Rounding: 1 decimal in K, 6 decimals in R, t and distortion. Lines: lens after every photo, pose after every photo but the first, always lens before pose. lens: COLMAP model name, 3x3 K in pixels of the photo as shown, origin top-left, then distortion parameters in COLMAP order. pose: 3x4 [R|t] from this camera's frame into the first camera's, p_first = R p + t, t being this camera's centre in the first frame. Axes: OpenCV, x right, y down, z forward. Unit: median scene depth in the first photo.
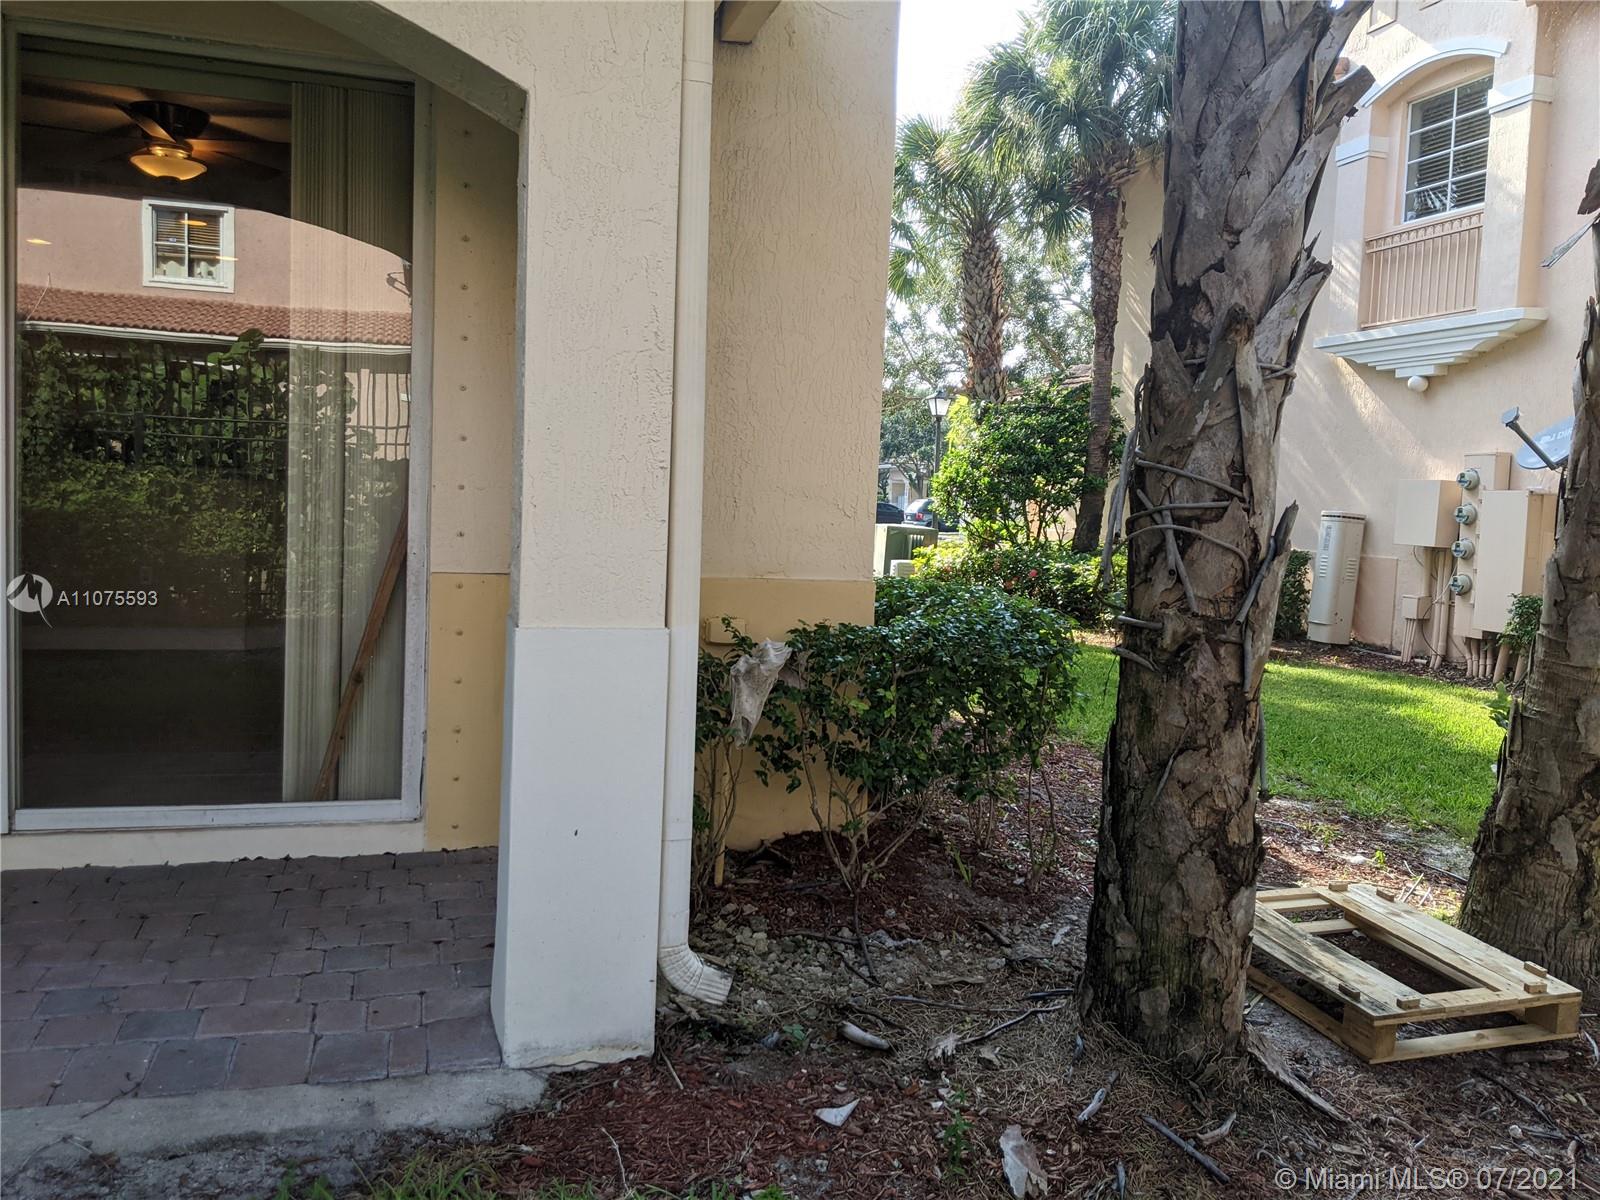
lens RADIAL K [[1285.2, 0, 802.1], [0, 1285.2, 527.7], [0, 0, 1]] dist [-0.000450, -0.016409]
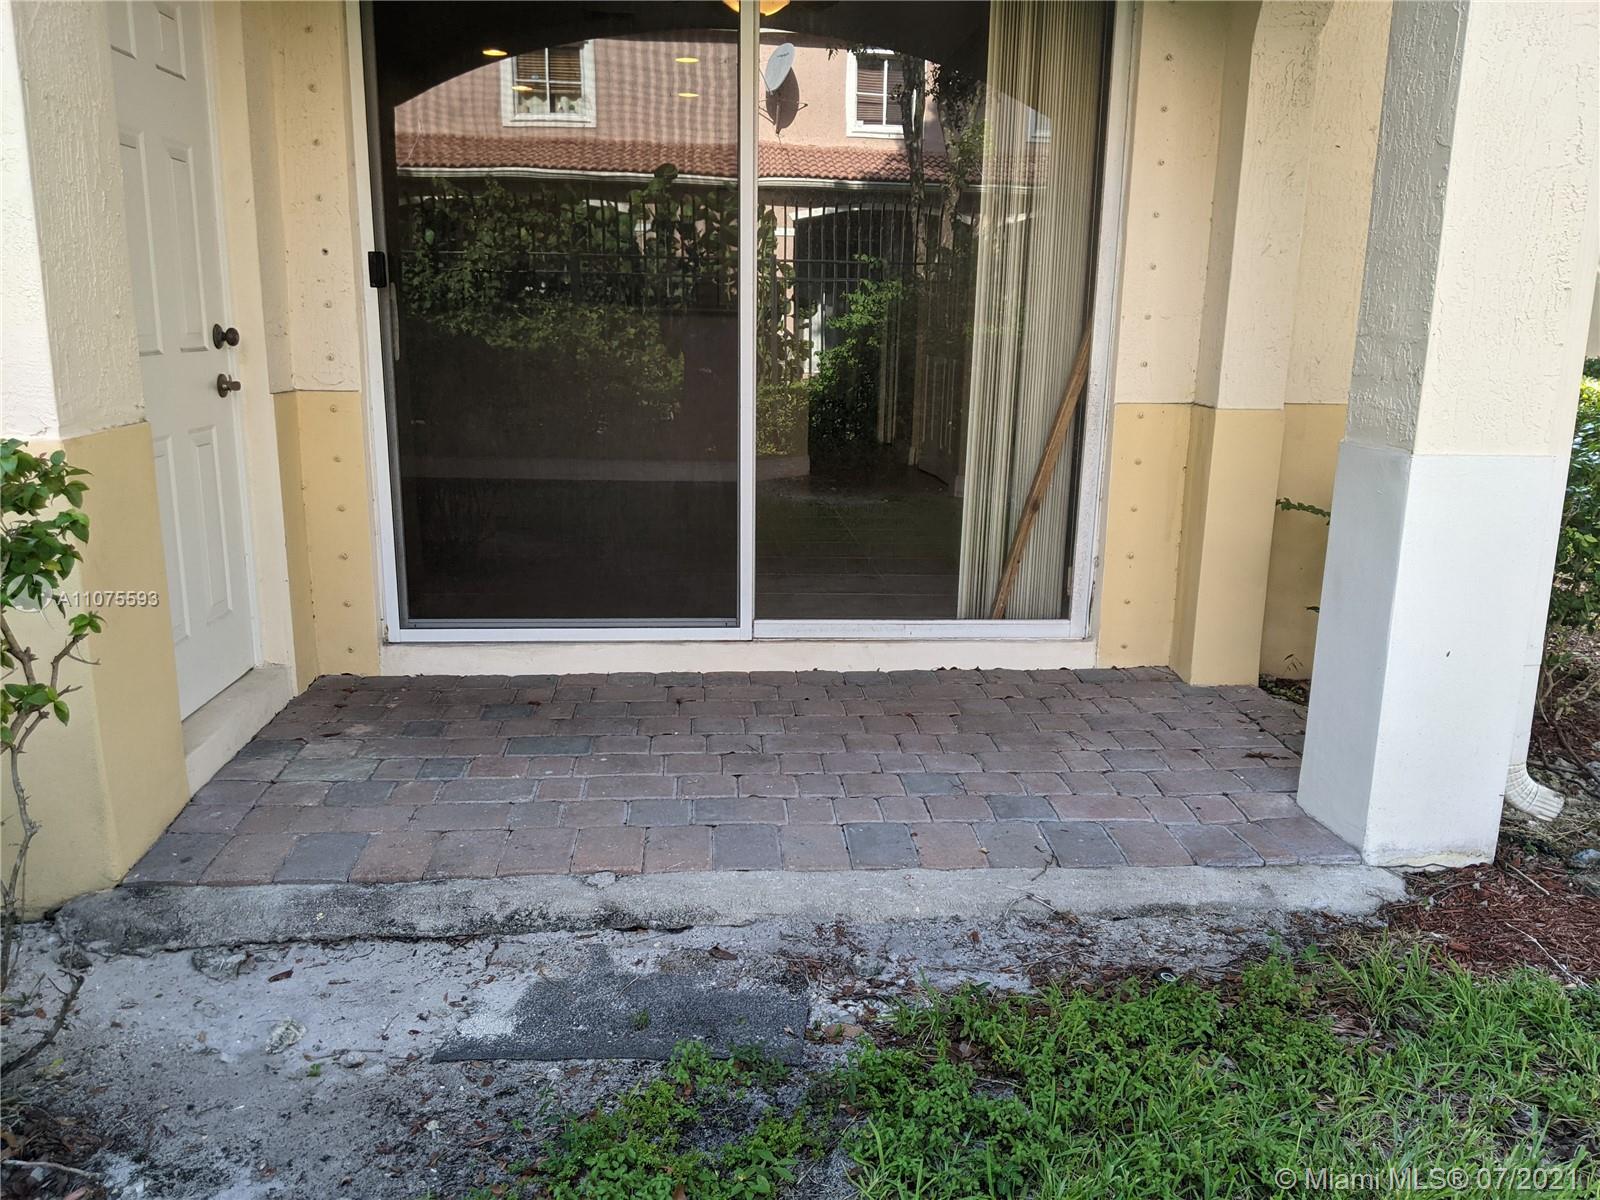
lens RADIAL K [[1280.6, 0, 800.0], [0, 1280.6, 600.0], [0, 0, 1]] dist [0.095653, -0.157238]
pose [[0.979482, 0.025844, -0.199866, -0.393404], [0.010967, 0.983438, 0.180911, 0.000205], [0.201231, -0.179391, 0.962977, -0.084381]]
